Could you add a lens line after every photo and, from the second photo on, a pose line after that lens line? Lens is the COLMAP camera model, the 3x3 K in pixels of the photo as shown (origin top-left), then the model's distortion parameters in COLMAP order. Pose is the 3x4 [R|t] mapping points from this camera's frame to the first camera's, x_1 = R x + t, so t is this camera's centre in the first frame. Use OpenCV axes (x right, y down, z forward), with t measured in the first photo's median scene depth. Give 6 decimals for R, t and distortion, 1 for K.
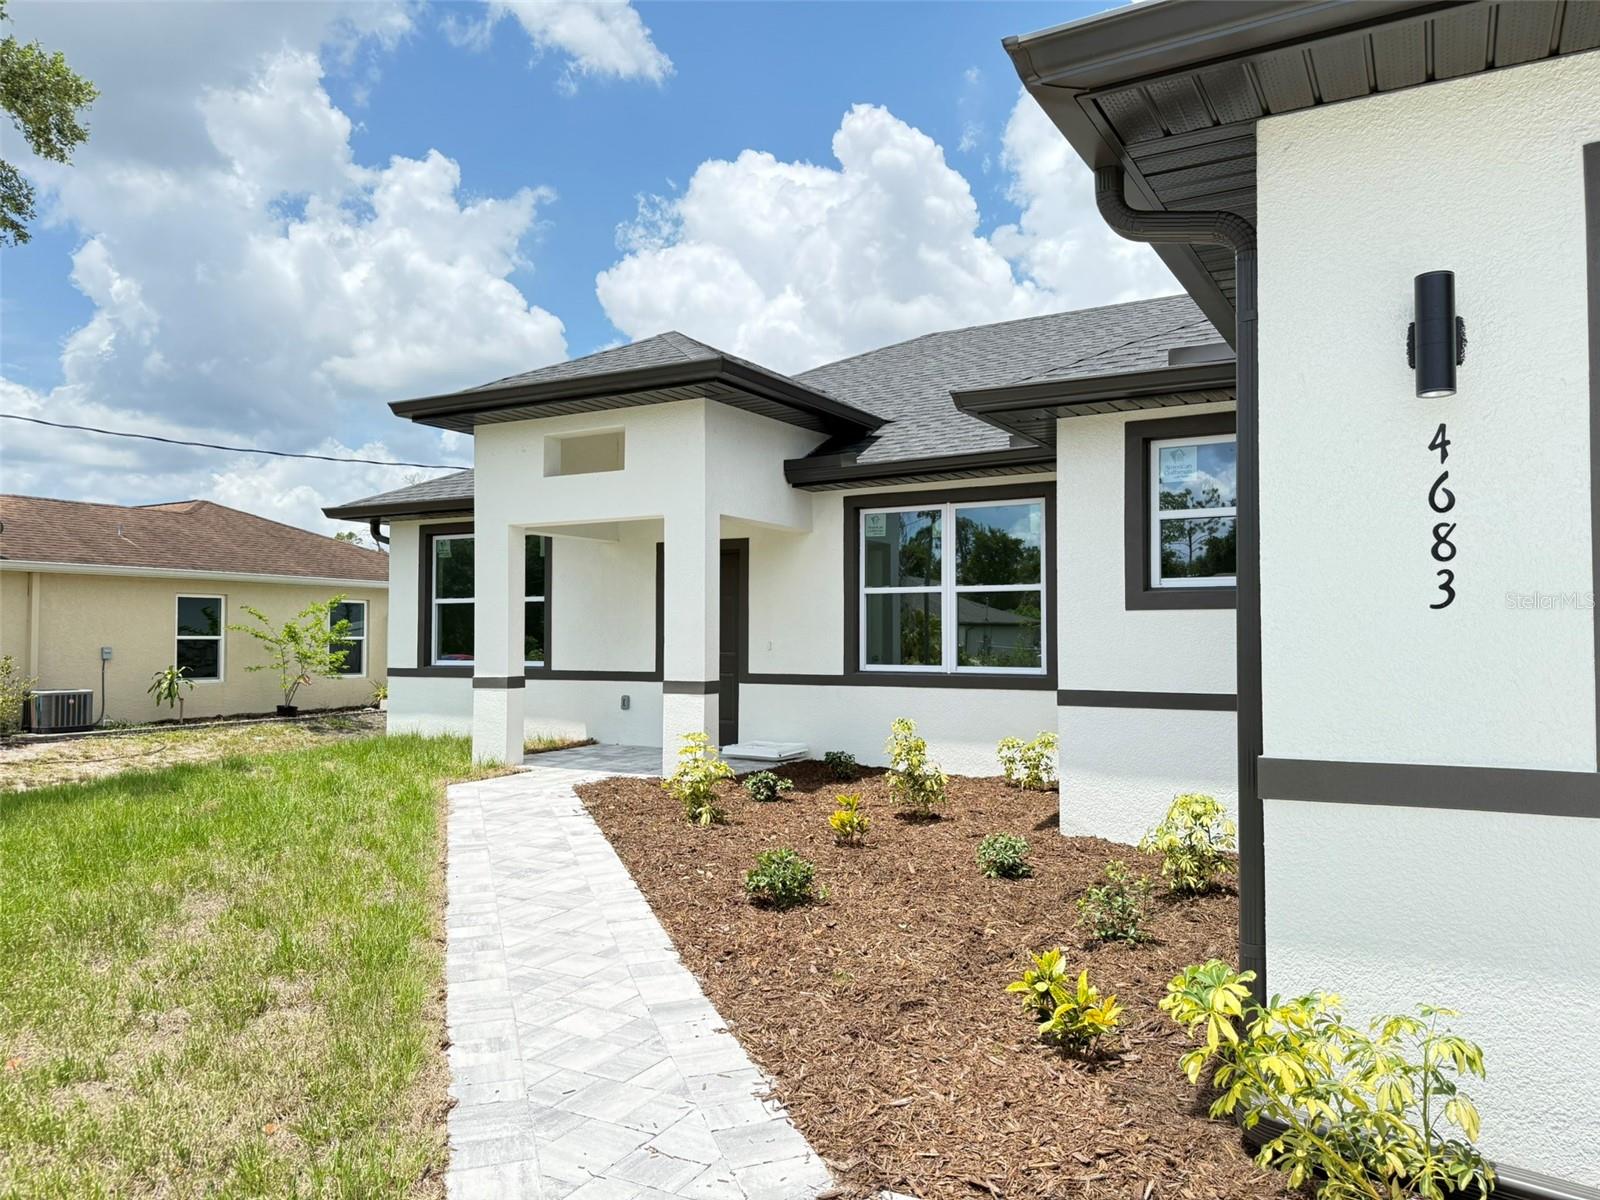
lens RADIAL K [[1126.9, 0, 843.4], [0, 1126.9, 598.2], [0, 0, 1]] dist [0.061815, -0.095960]
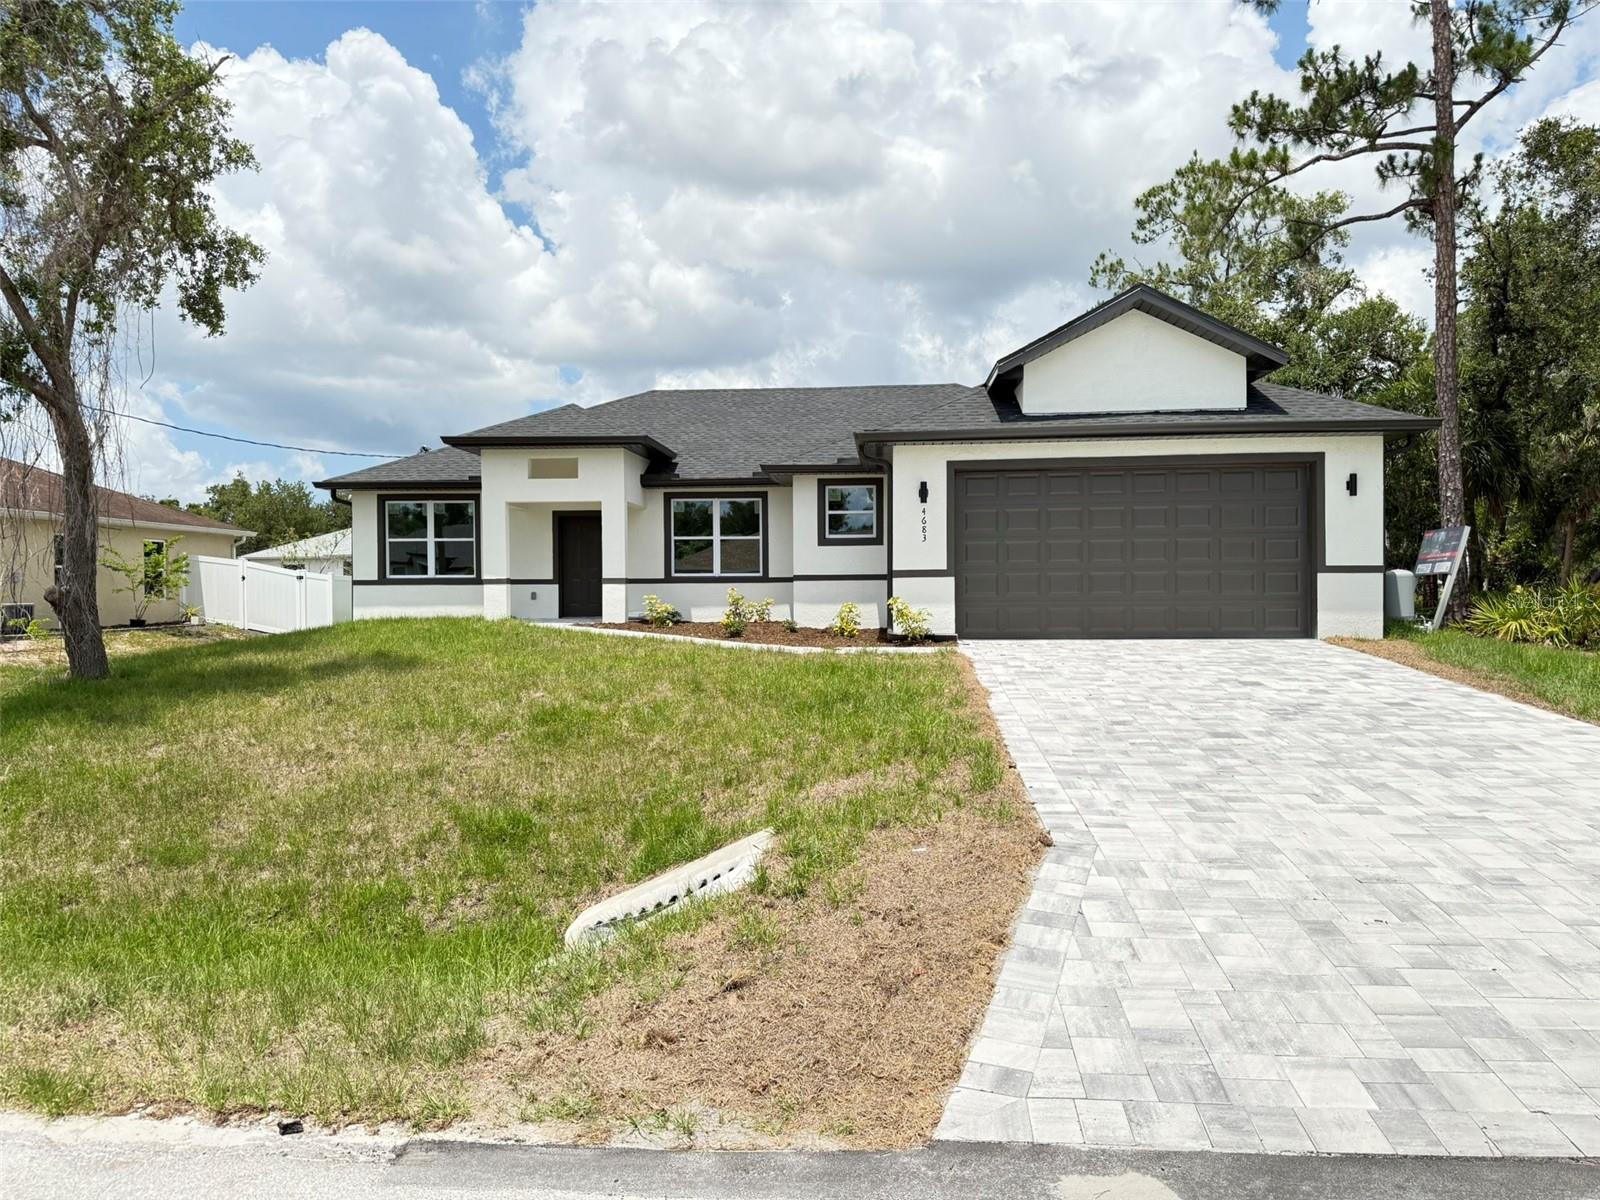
lens RADIAL K [[1116.3, 0, 849.9], [0, 1116.3, 602.8], [0, 0, 1]] dist [0.003789, -0.001365]
pose [[0.905637, -0.008388, 0.423970, -0.491883], [-0.010884, 0.999015, 0.043014, 0.018356], [-0.423913, -0.043569, 0.904654, -0.882006]]
